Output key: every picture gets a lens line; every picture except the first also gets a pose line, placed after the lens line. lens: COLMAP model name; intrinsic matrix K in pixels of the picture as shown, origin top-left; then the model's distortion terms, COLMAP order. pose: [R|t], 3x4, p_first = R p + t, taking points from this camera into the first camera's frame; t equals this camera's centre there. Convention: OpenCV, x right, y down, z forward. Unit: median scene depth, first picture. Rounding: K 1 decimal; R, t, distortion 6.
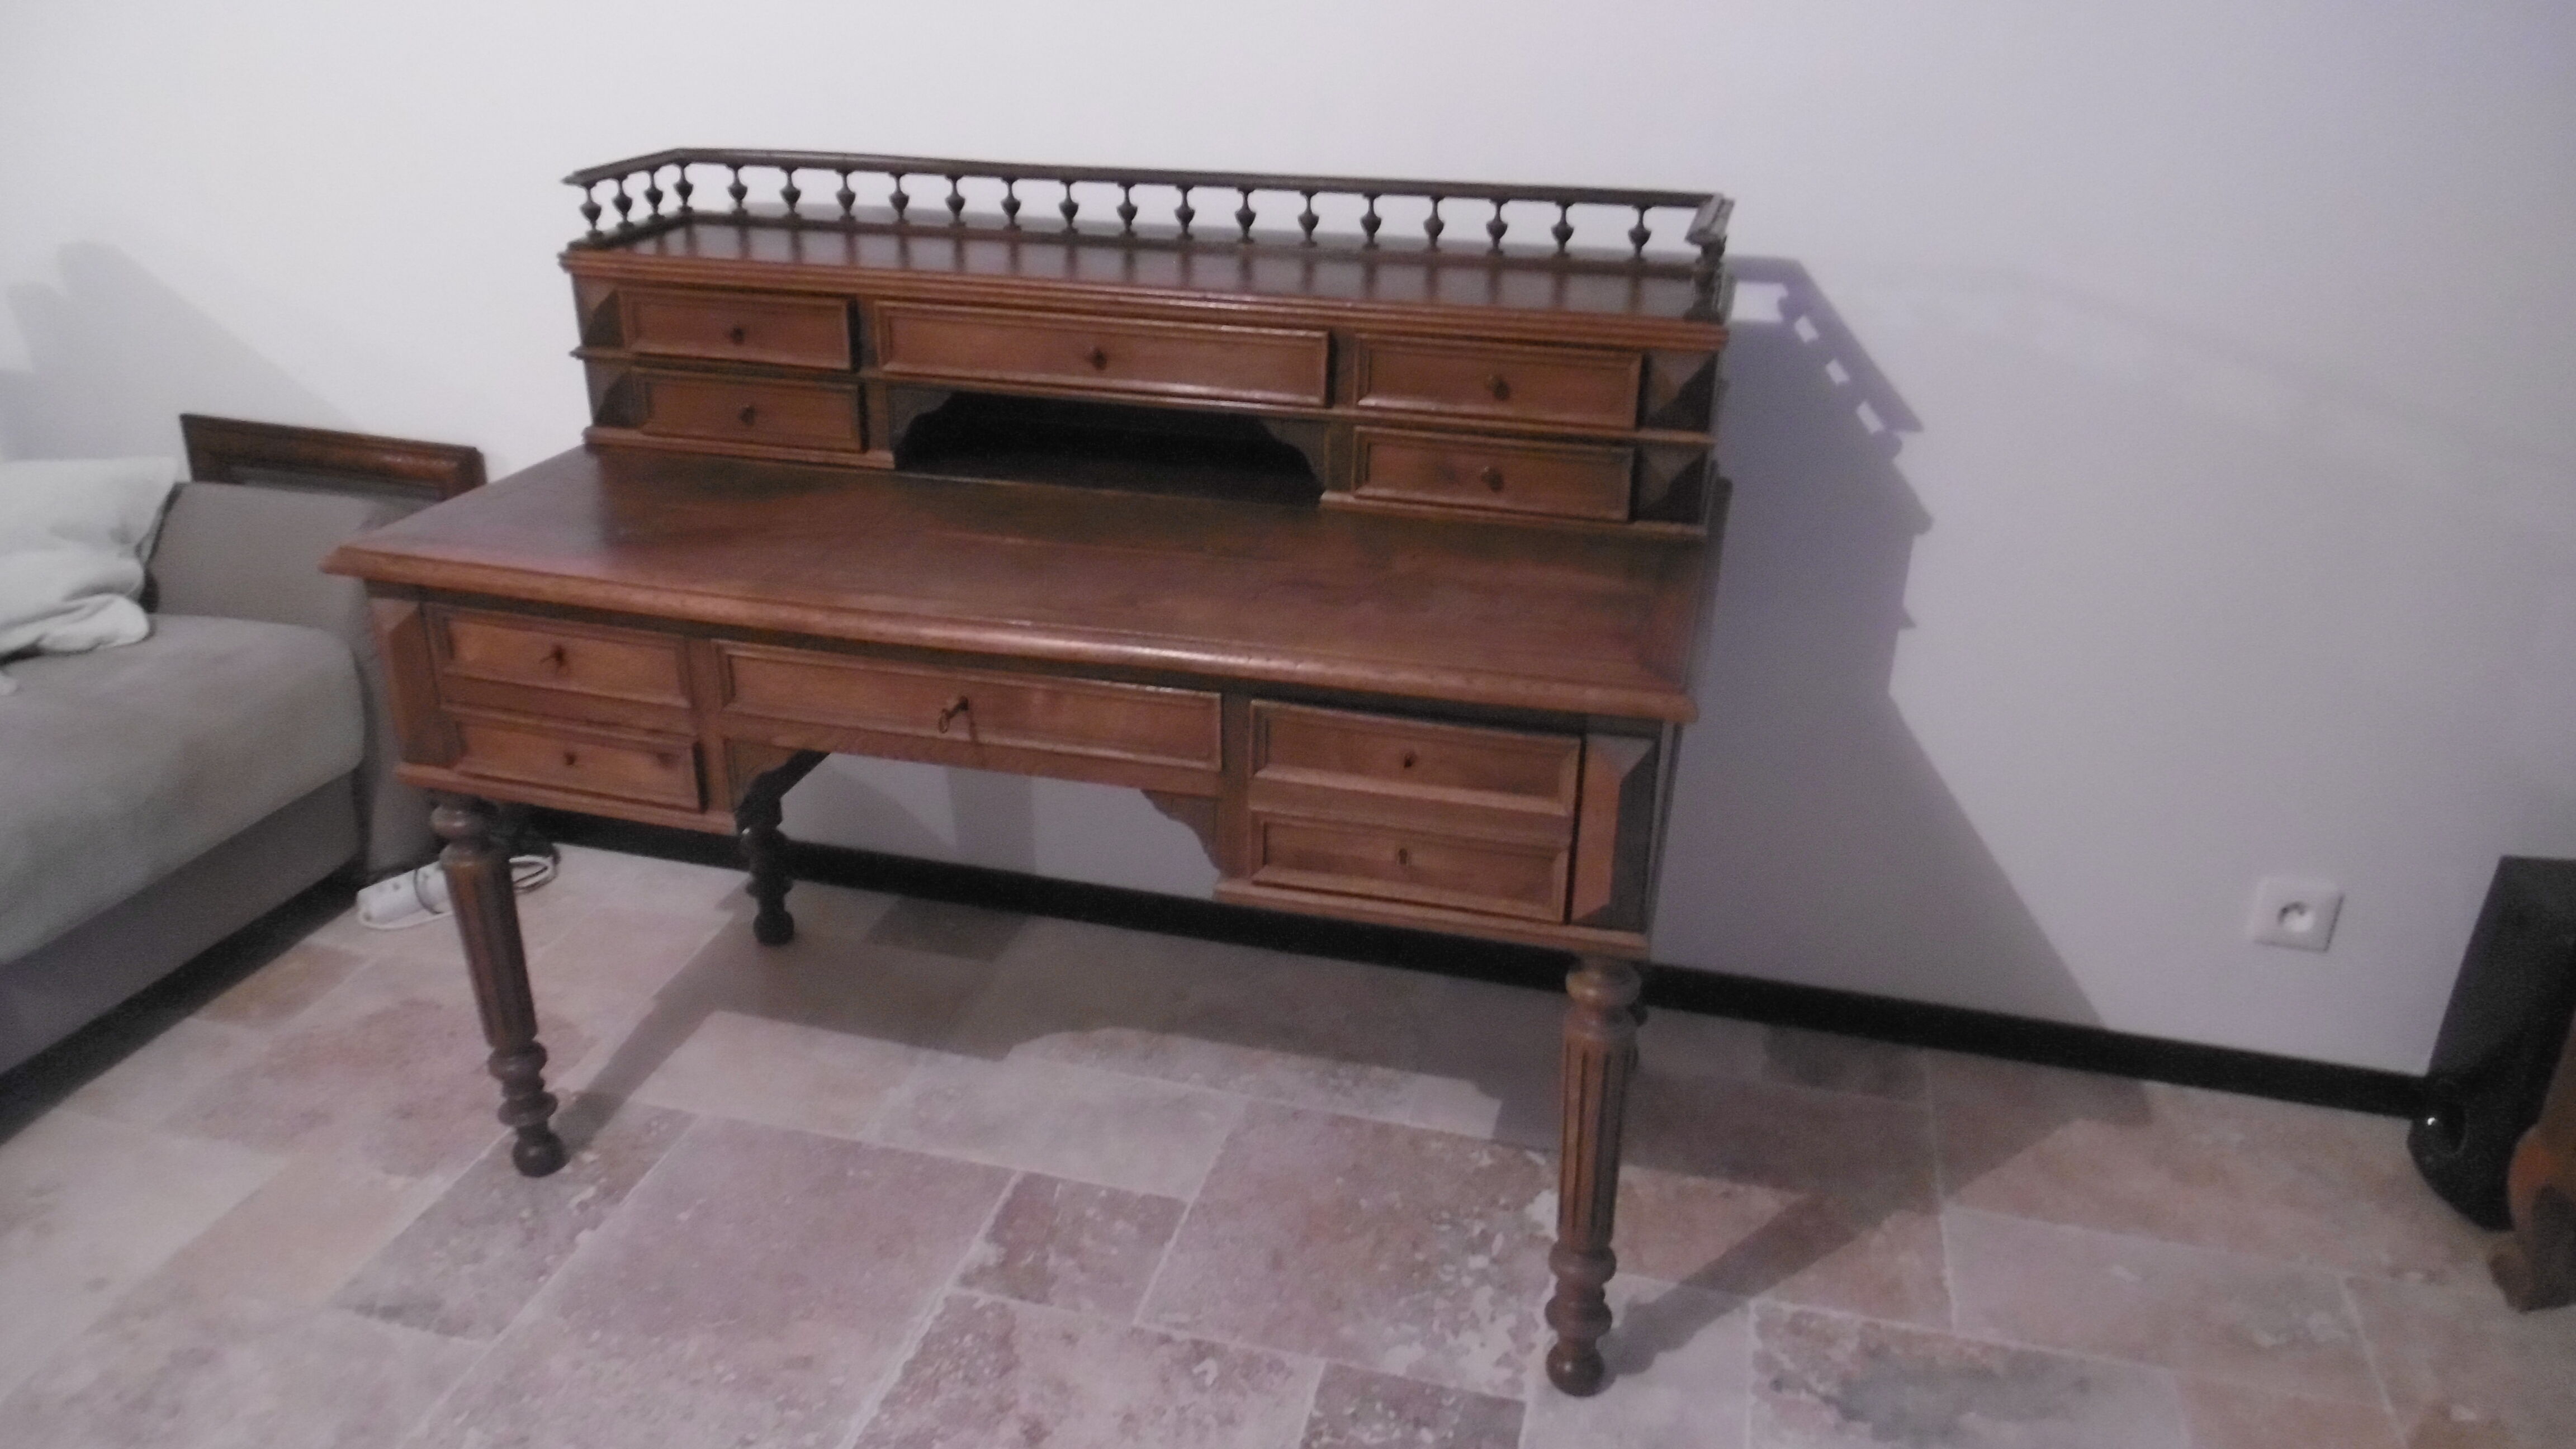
lens RADIAL K [[1834.7, 0, 1280.7], [0, 1834.7, 721.5], [0, 0, 1]] dist [-0.007444, -0.002583]
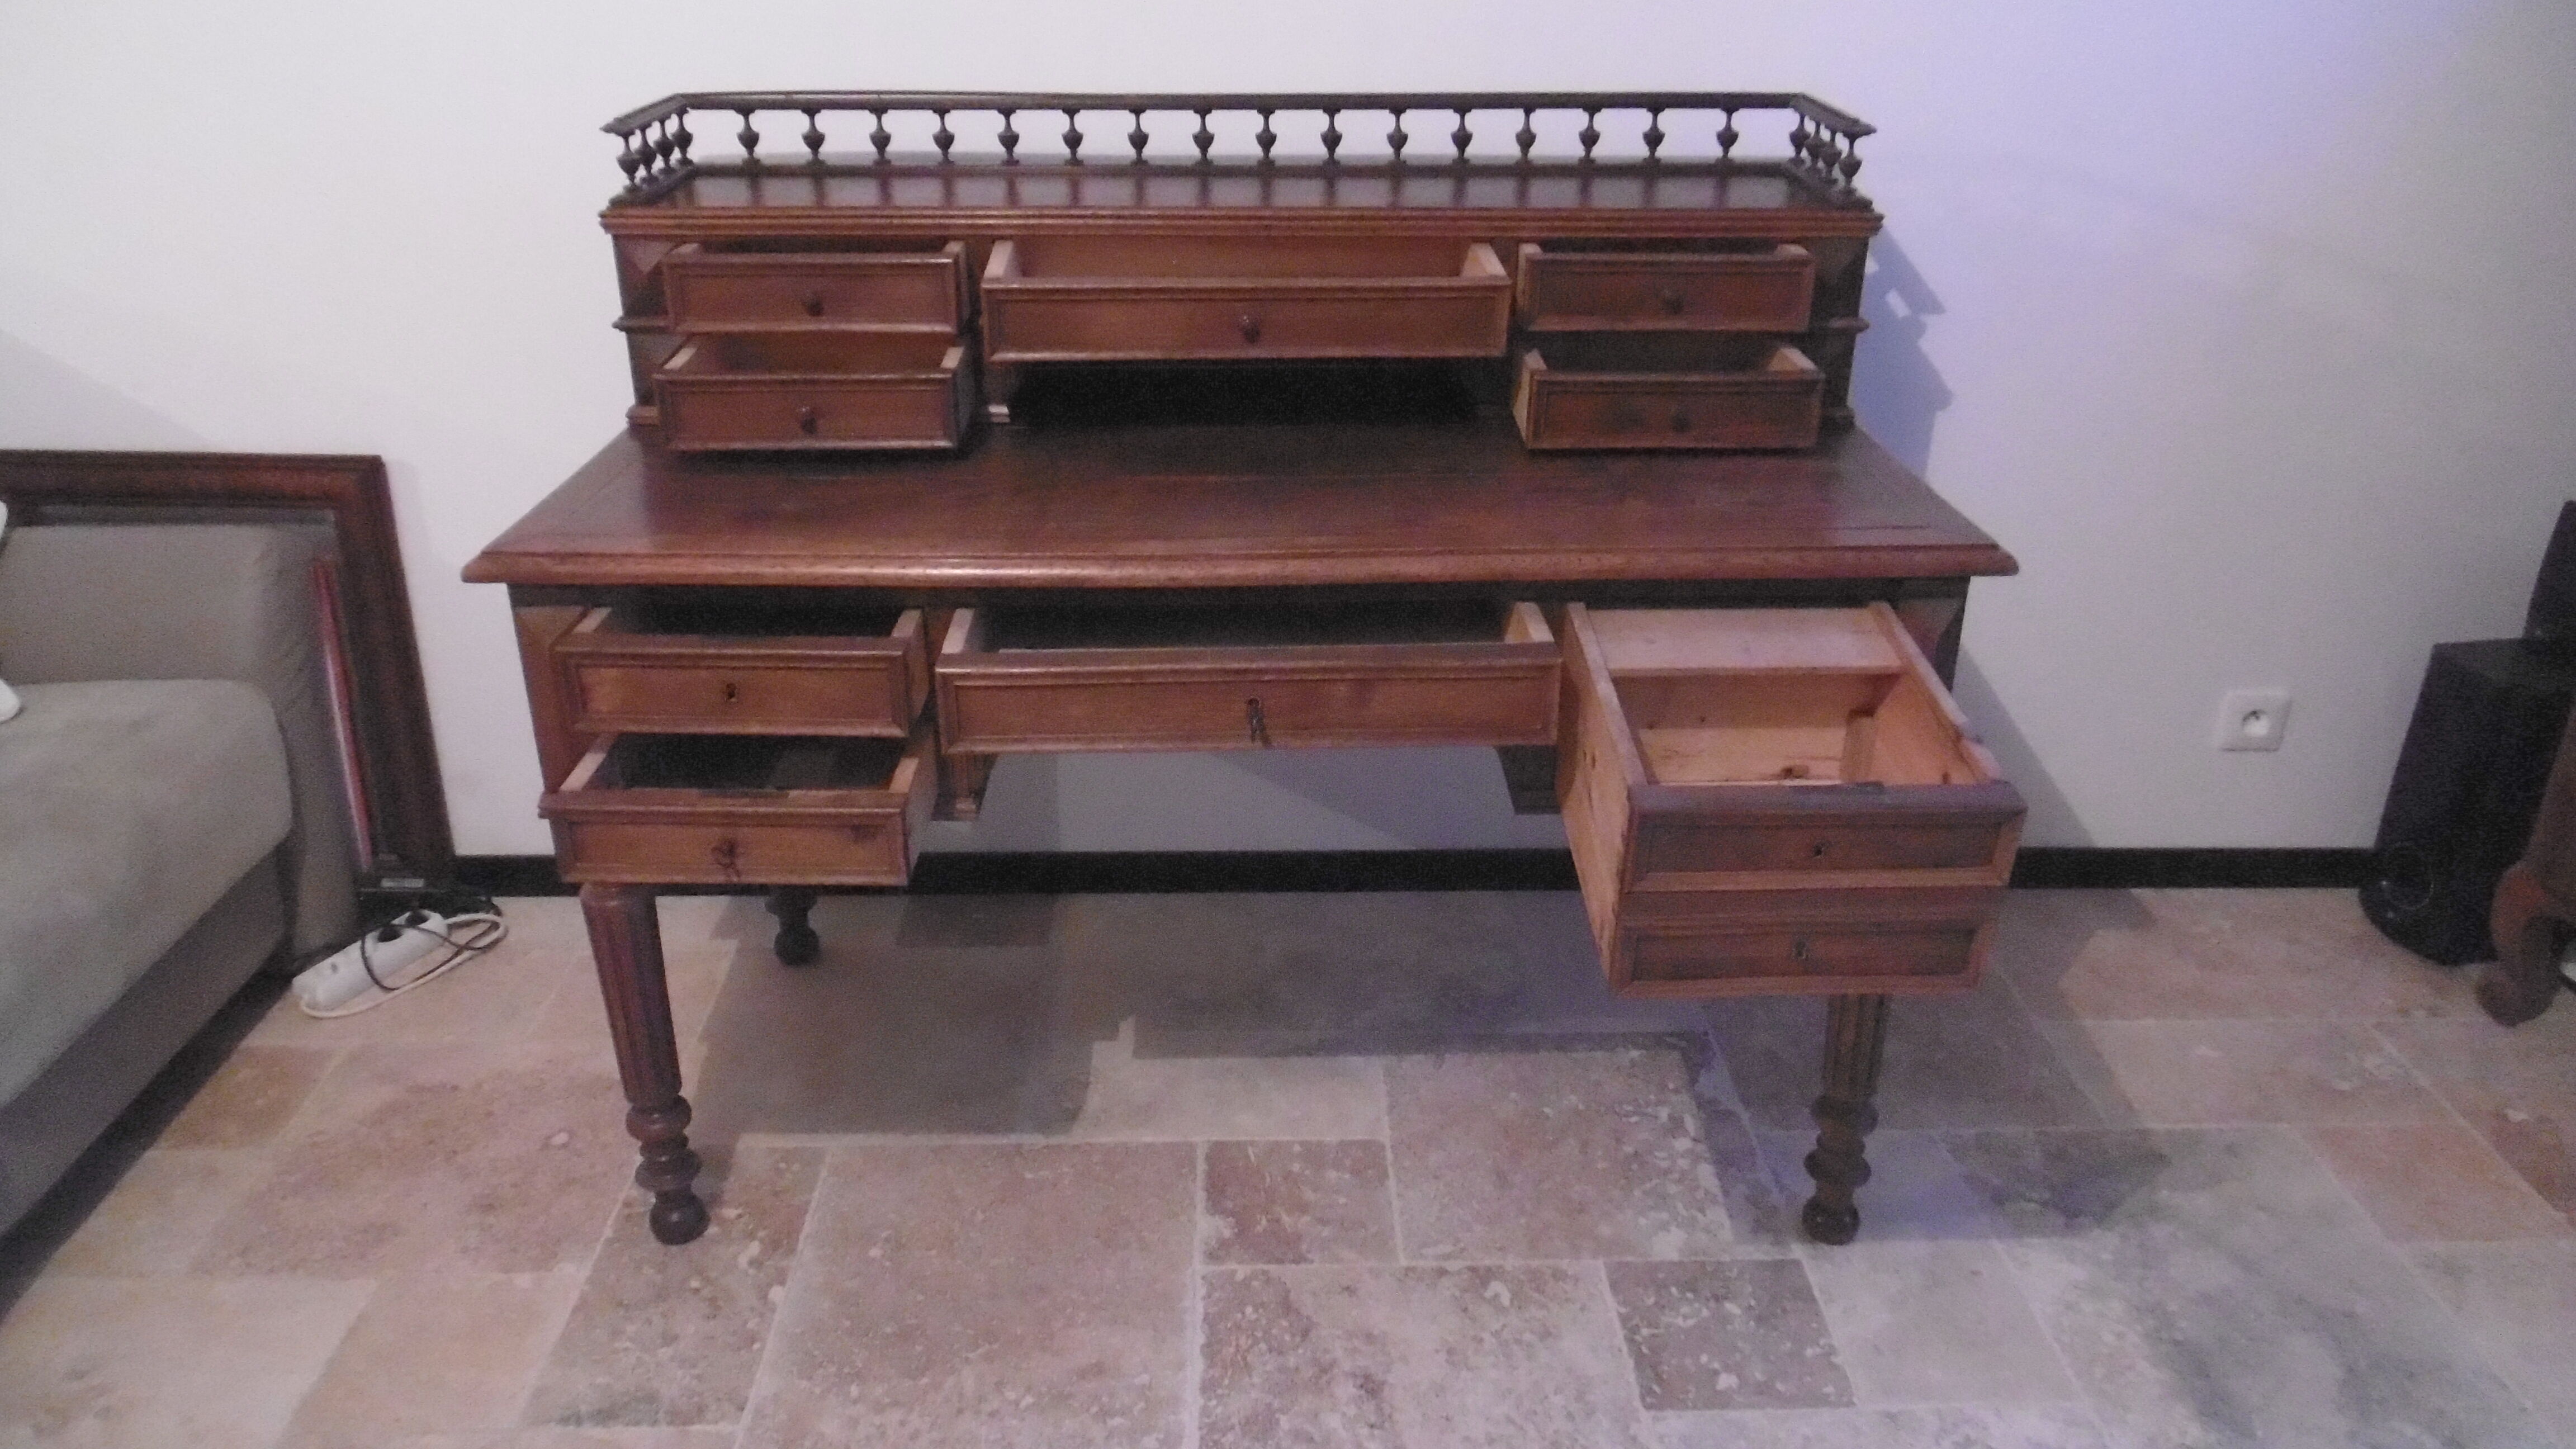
lens RADIAL K [[1822.2, 0, 1288.0], [0, 1822.2, 724.5], [0, 0, 1]] dist [-0.002239, -0.000123]
pose [[0.961308, -0.121361, 0.247303, -0.324850], [0.117914, 0.992607, 0.028759, 0.005245], [-0.248965, 0.001514, 0.968511, 0.062802]]
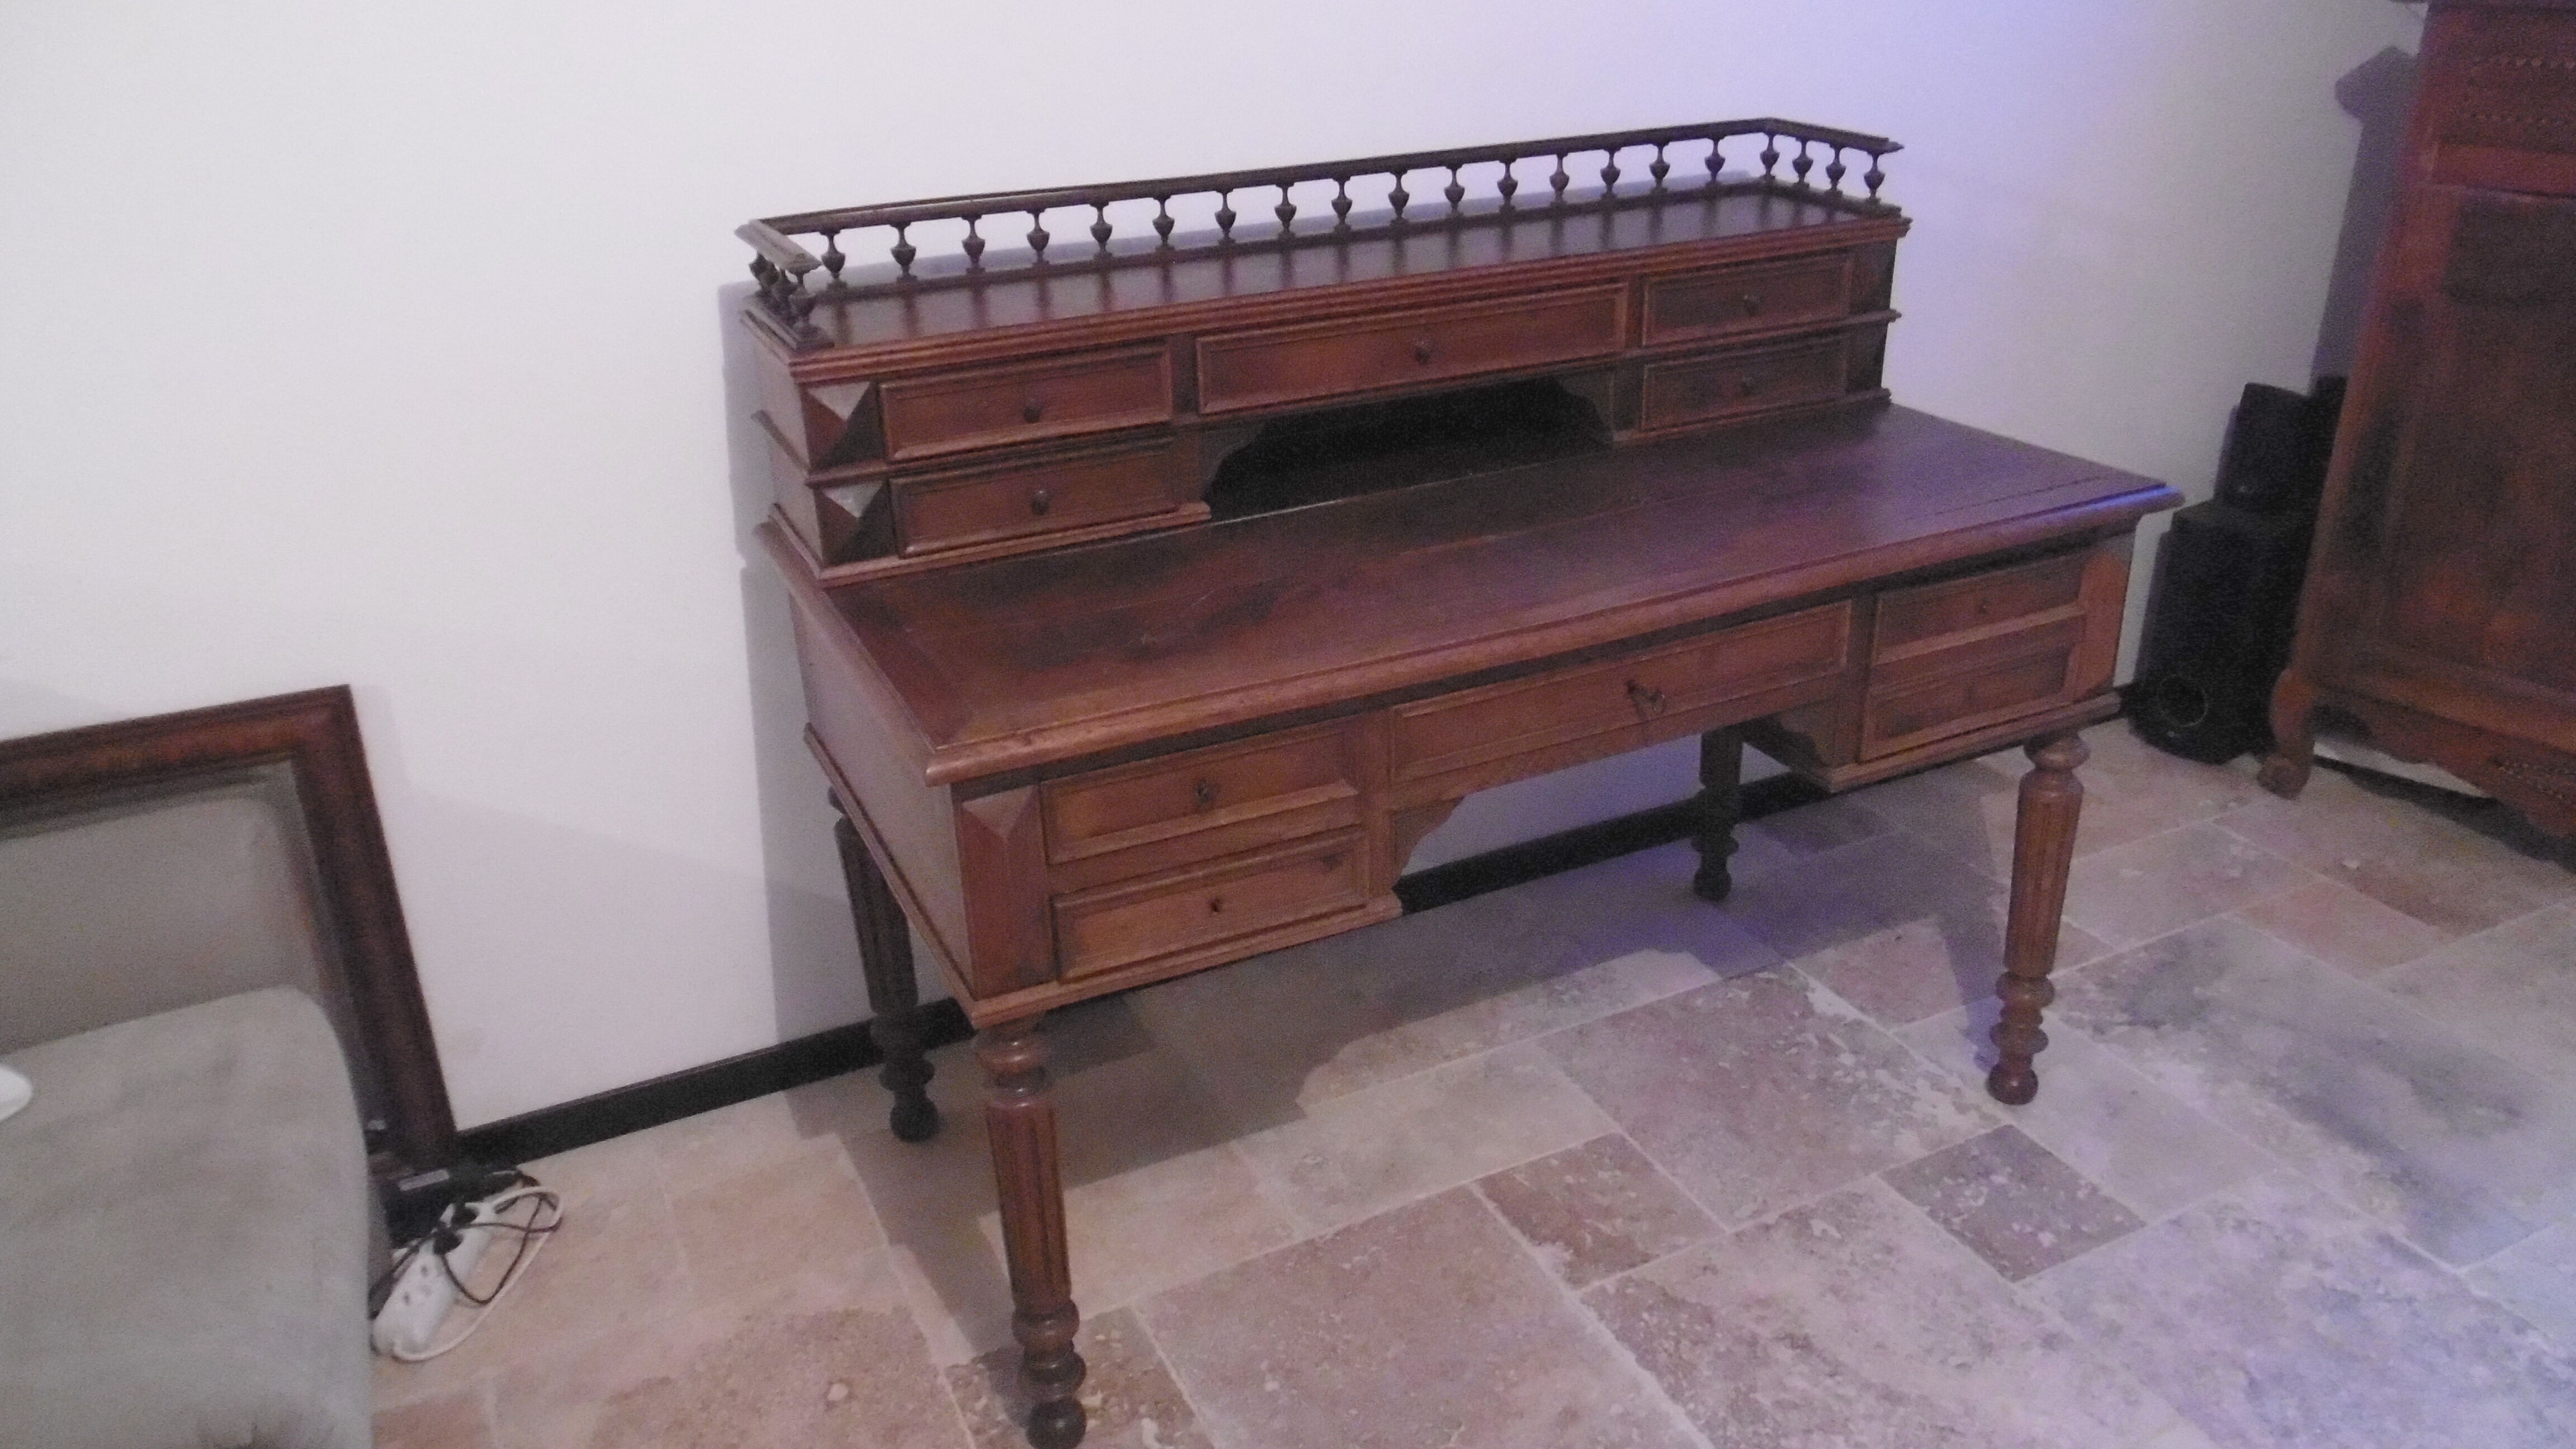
lens RADIAL K [[1822.2, 0, 1288.0], [0, 1822.2, 724.5], [0, 0, 1]] dist [-0.002239, -0.000123]
pose [[0.760303, -0.300927, 0.575658, -0.739477], [0.299689, 0.948765, 0.100154, -0.120921], [-0.576304, 0.096371, 0.811533, 0.252181]]
